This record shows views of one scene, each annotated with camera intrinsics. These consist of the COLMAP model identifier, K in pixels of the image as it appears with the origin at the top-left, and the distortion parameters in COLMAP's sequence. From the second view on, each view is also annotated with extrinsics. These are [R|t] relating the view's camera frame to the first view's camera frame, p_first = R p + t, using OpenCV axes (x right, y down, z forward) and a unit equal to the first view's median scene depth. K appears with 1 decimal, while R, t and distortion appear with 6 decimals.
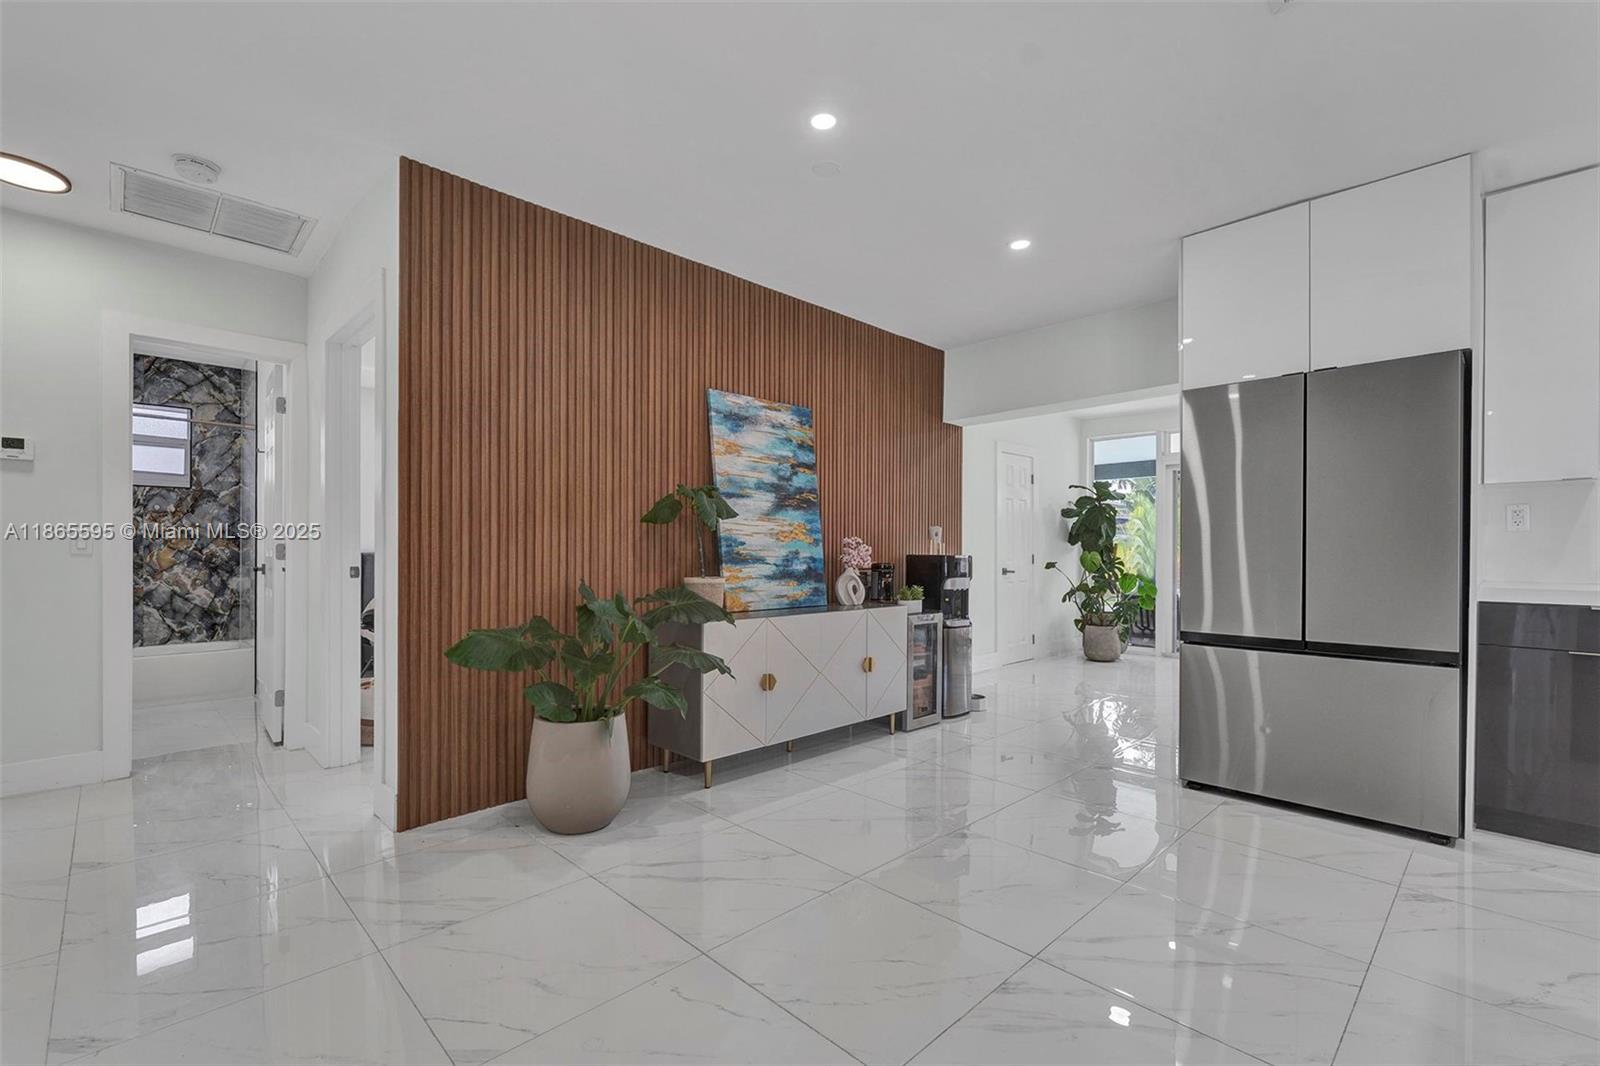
lens RADIAL K [[692.5, 0, 755.9], [0, 692.5, 554.6], [0, 0, 1]] dist [0.004117, 0.000562]
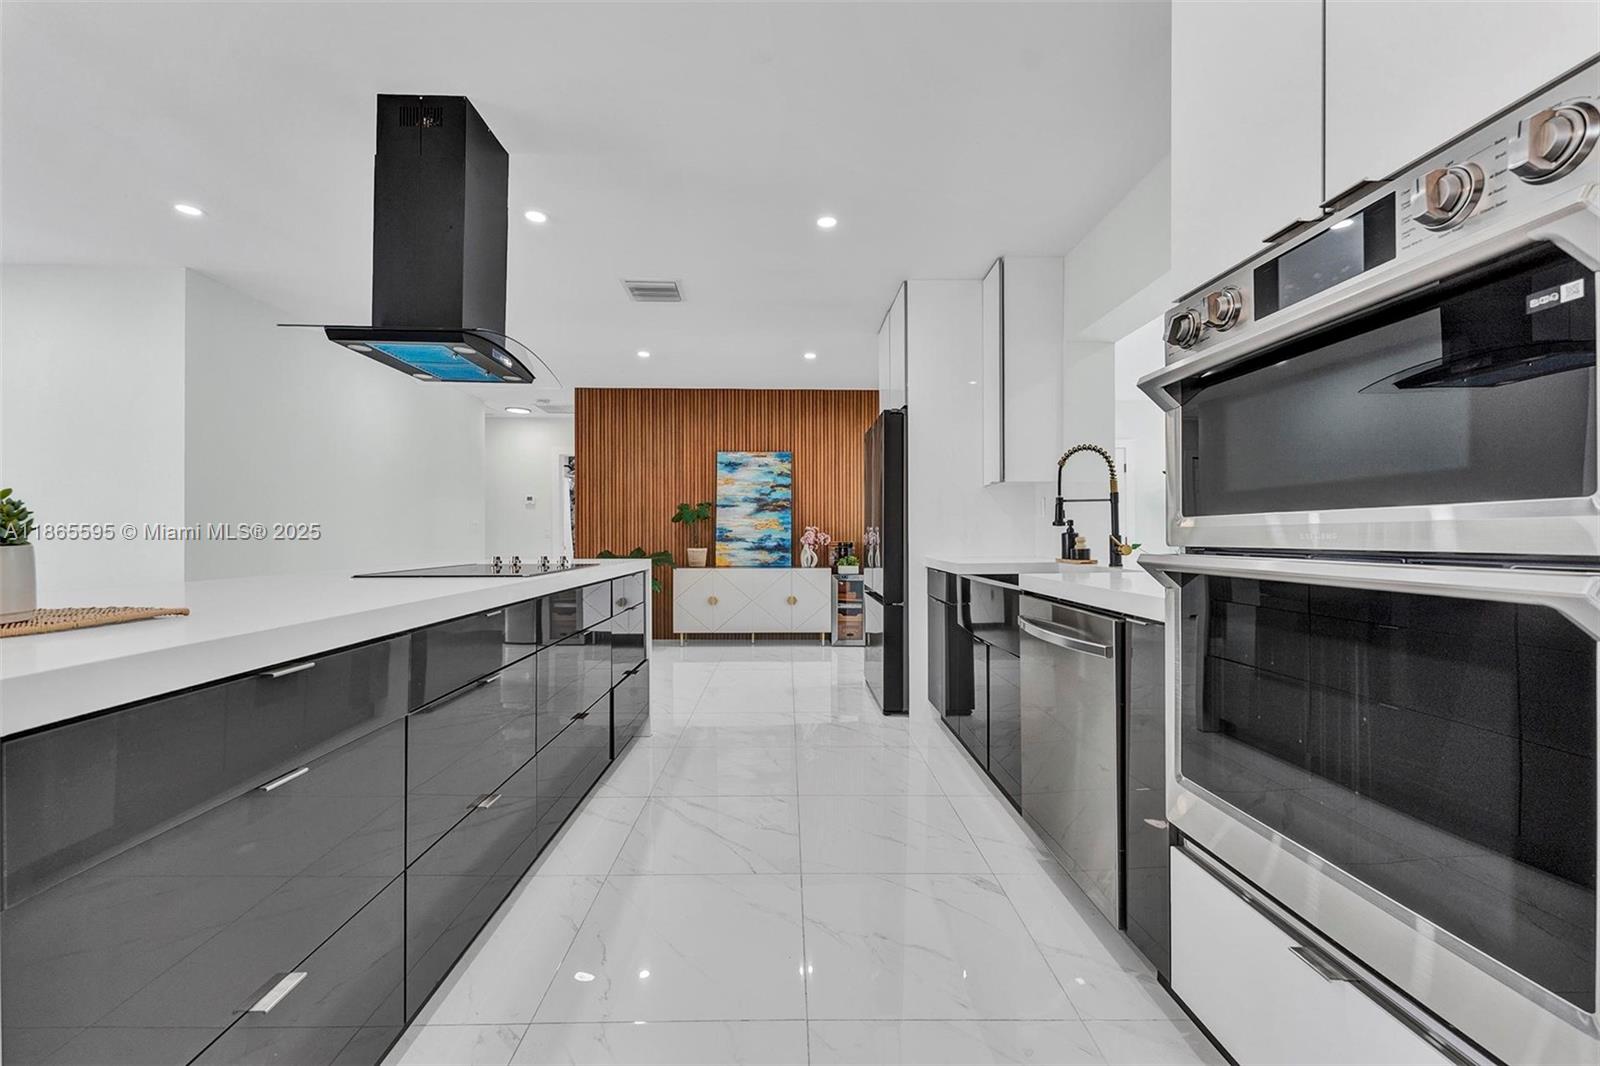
lens RADIAL K [[643.9, 0, 800.4], [0, 643.9, 537.1], [0, 0, 1]] dist [0.004967, 0.000327]
pose [[0.749415, -0.003686, -0.662091, 1.241818], [0.002948, 0.999993, -0.002230, 0.004744], [0.662095, -0.000280, 0.749420, -0.193695]]
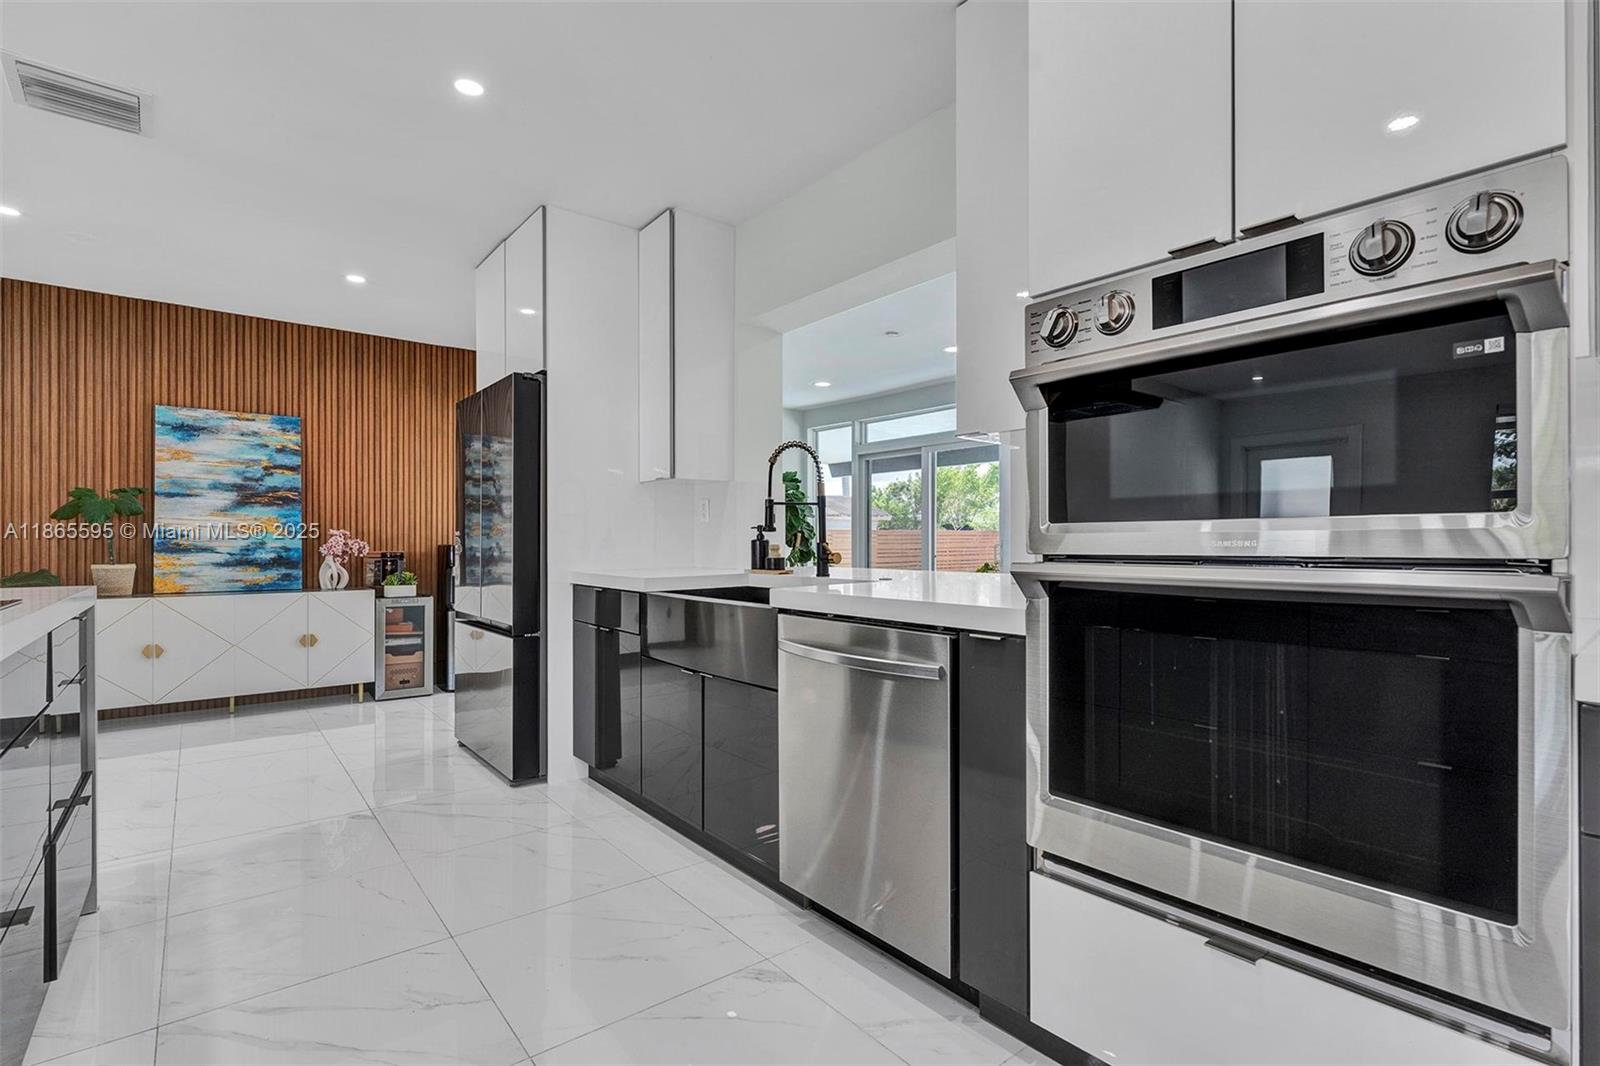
lens RADIAL K [[751.0, 0, 792.6], [0, 751.0, 542.7], [0, 0, 1]] dist [-0.000238, 0.000823]
pose [[0.997403, -0.005100, -0.071847, 1.054240], [0.004934, 0.999985, -0.002489, 0.003923], [0.071859, 0.002128, 0.997413, -0.191172]]
